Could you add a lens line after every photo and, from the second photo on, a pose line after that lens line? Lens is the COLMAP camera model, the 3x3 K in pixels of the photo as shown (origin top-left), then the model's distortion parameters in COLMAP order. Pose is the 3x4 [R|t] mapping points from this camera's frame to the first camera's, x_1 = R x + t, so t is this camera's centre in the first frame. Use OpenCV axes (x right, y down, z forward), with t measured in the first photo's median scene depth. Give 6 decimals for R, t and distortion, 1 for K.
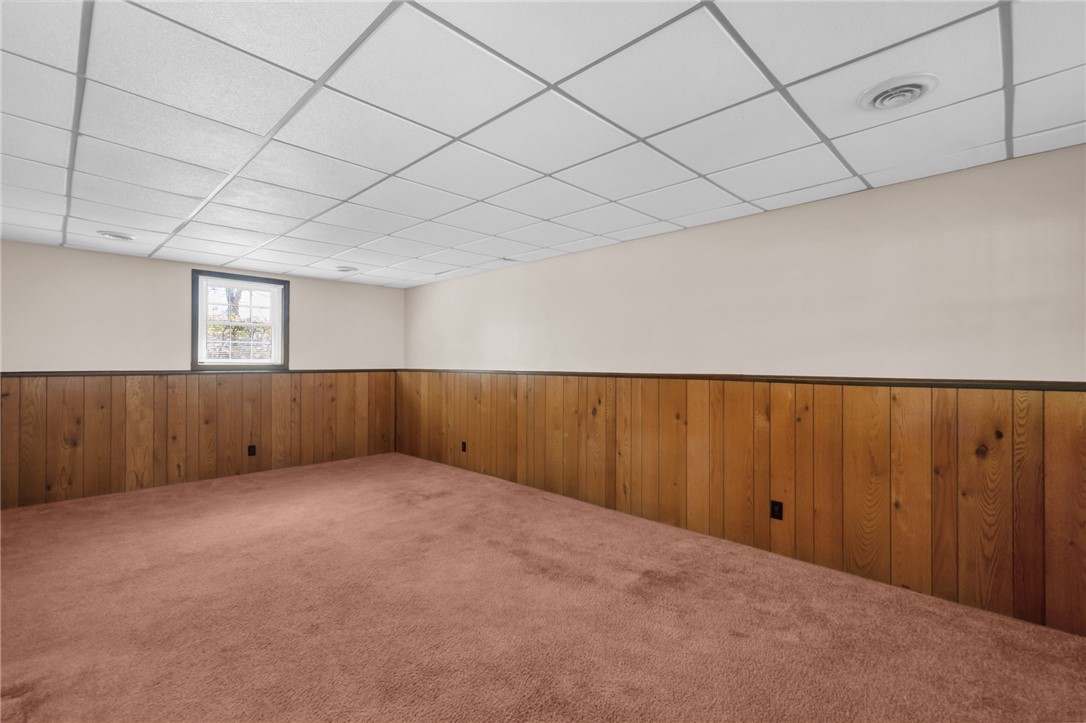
lens RADIAL K [[482.2, 0, 551.9], [0, 482.2, 360.3], [0, 0, 1]] dist [0.003463, -0.000078]
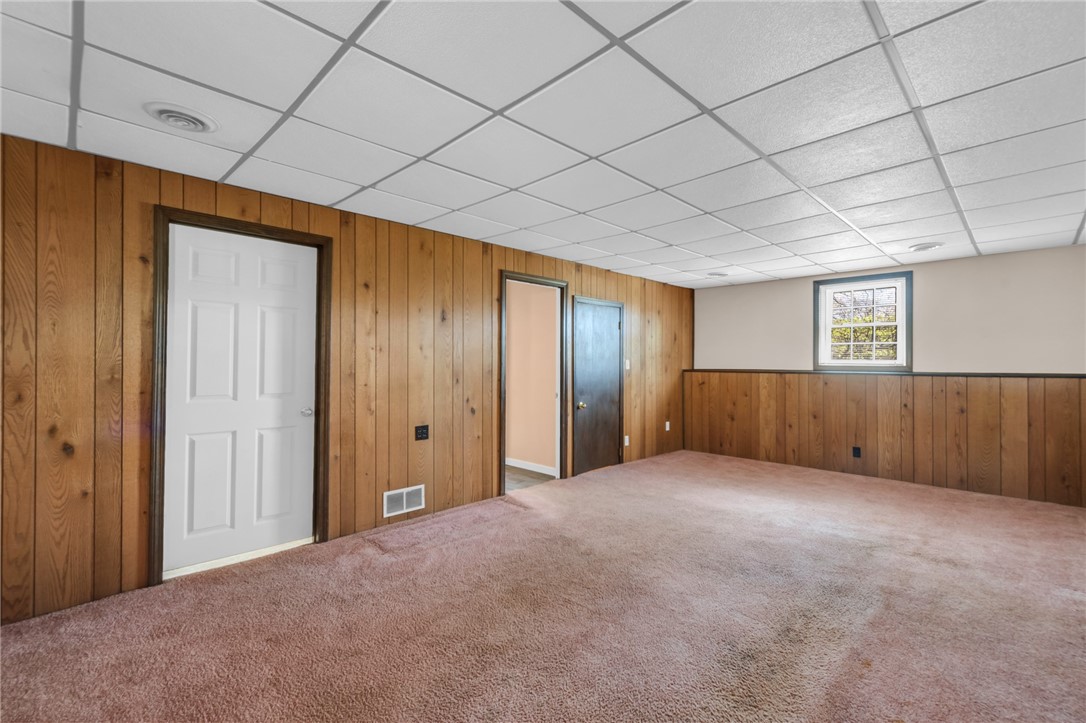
lens RADIAL K [[469.8, 0, 549.7], [0, 469.8, 366.8], [0, 0, 1]] dist [0.014556, -0.000078]
pose [[-0.023766, 0.007203, -0.999692, 0.400413], [0.002939, 0.999970, 0.007136, 0.002918], [0.999713, -0.002769, -0.023786, 0.428508]]
